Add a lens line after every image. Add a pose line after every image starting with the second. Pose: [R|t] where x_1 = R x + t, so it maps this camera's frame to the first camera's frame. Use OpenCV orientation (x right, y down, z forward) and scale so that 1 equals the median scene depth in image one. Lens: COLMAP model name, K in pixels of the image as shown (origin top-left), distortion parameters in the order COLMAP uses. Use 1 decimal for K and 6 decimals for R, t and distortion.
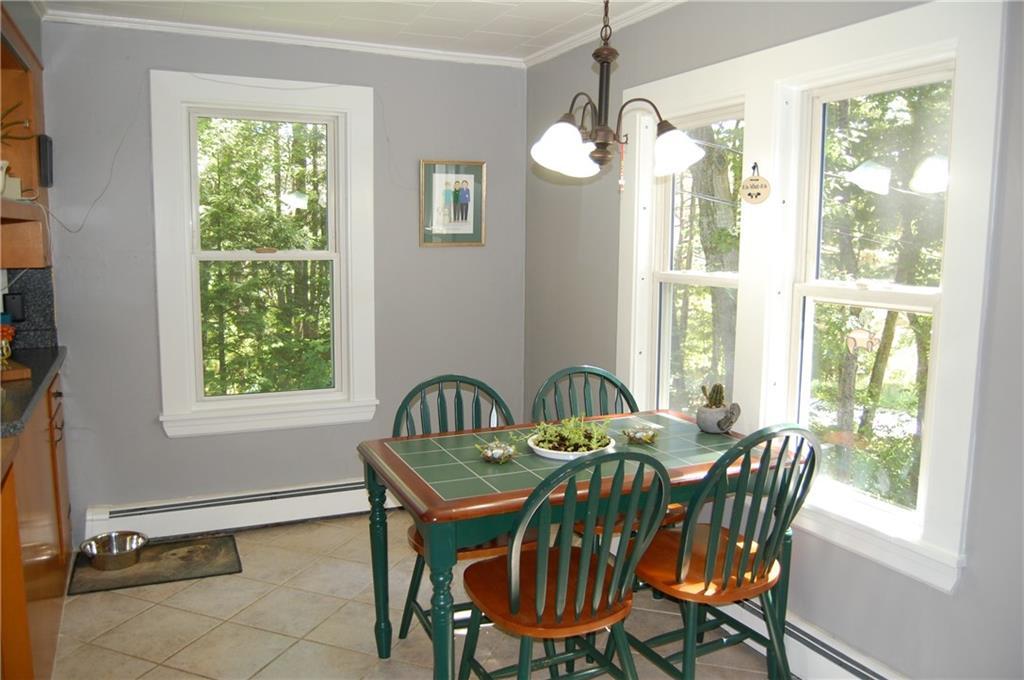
lens RADIAL K [[802.9, 0, 515.5], [0, 802.9, 340.0], [0, 0, 1]] dist [-0.096769, 0.041262]
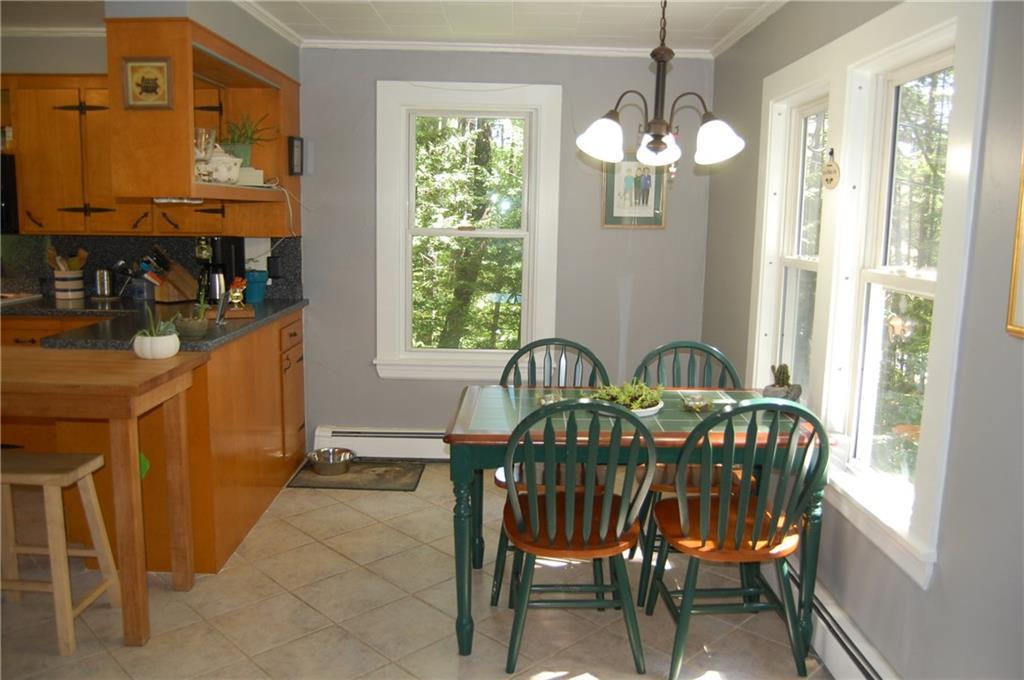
lens RADIAL K [[802.9, 0, 518.9], [0, 802.9, 338.6], [0, 0, 1]] dist [-0.096769, 0.041262]
pose [[0.909747, 0.071677, -0.408929, 0.291096], [-0.064126, 0.997423, 0.032165, 0.008720], [0.410181, -0.003039, 0.911999, -0.061812]]
